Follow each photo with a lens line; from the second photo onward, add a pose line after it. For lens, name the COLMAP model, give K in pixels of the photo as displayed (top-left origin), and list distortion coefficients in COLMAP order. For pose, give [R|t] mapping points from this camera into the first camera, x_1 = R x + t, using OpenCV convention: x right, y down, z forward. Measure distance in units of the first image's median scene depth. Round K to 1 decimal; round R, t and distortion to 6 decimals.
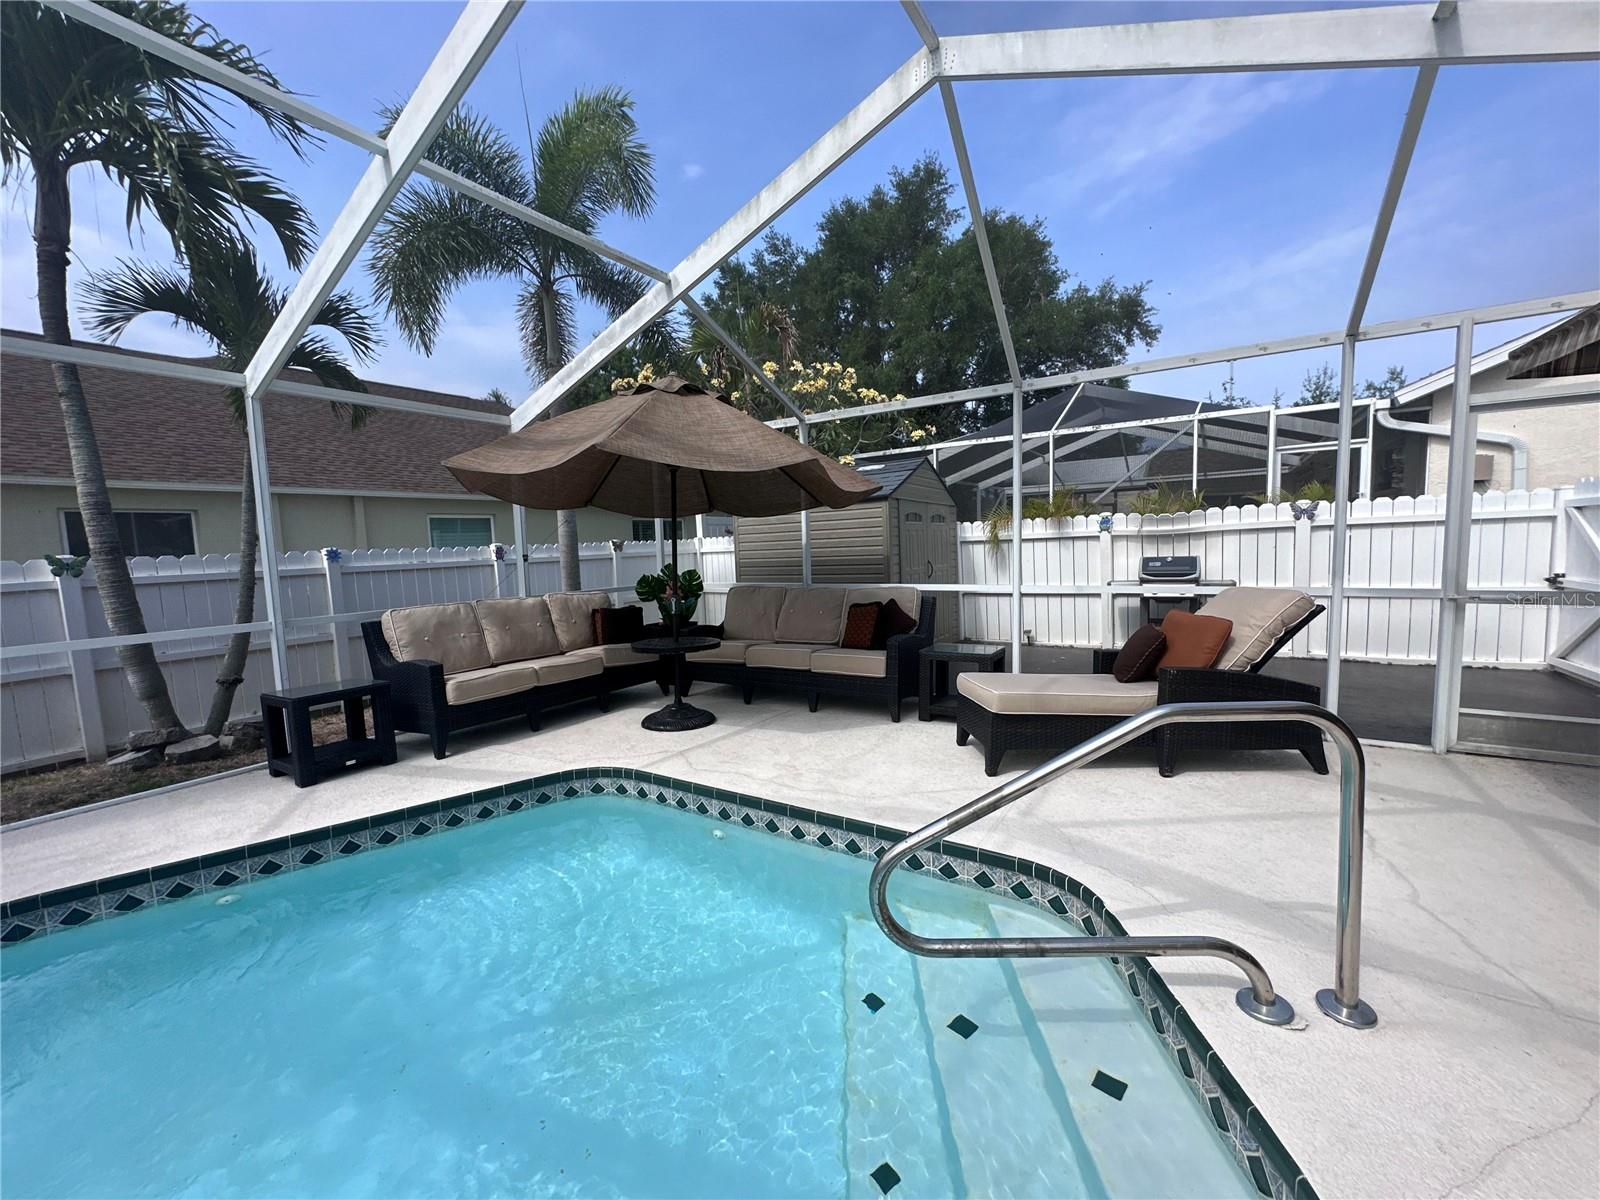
lens RADIAL K [[638.5, 0, 796.1], [0, 638.5, 594.9], [0, 0, 1]] dist [-0.008196, 0.000108]
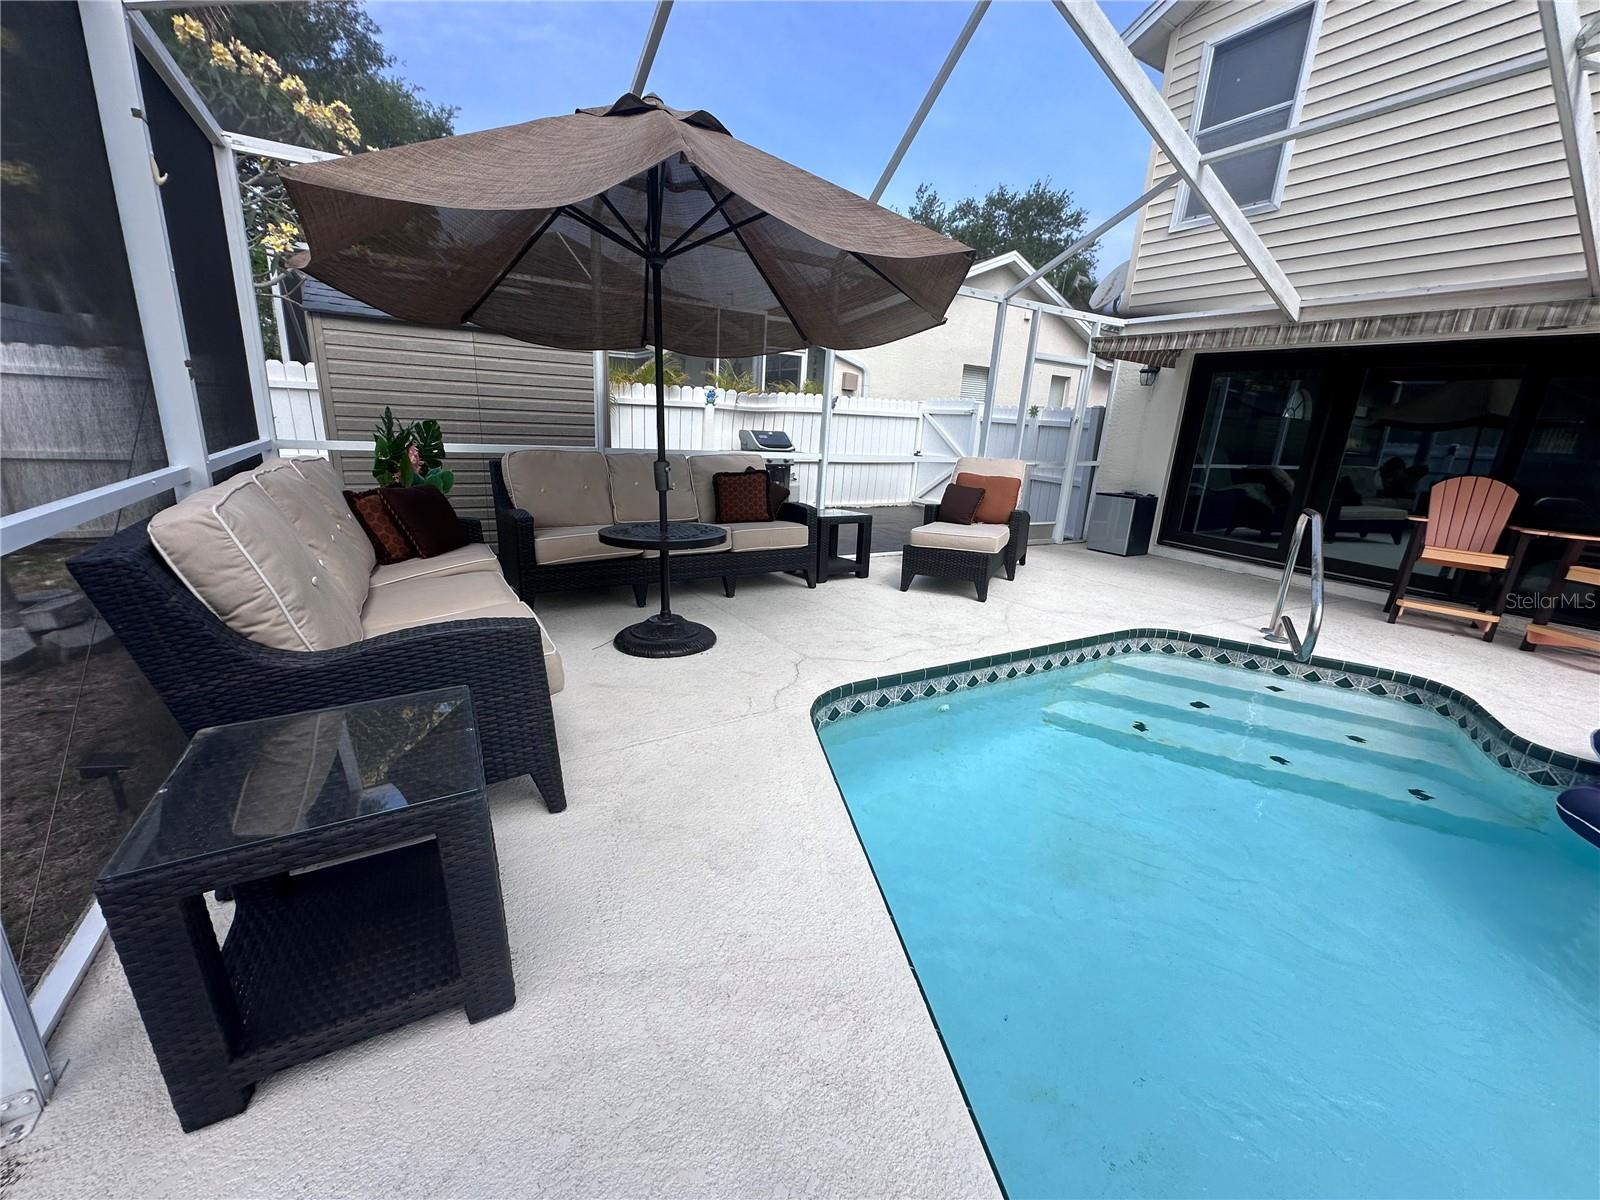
lens RADIAL K [[638.5, 0, 796.1], [0, 638.5, 594.9], [0, 0, 1]] dist [-0.008196, 0.000108]
pose [[0.451461, -0.182899, 0.873344, -0.534475], [-0.001451, 0.978615, 0.205696, -0.003362], [-0.892289, -0.094131, 0.441542, 0.388443]]
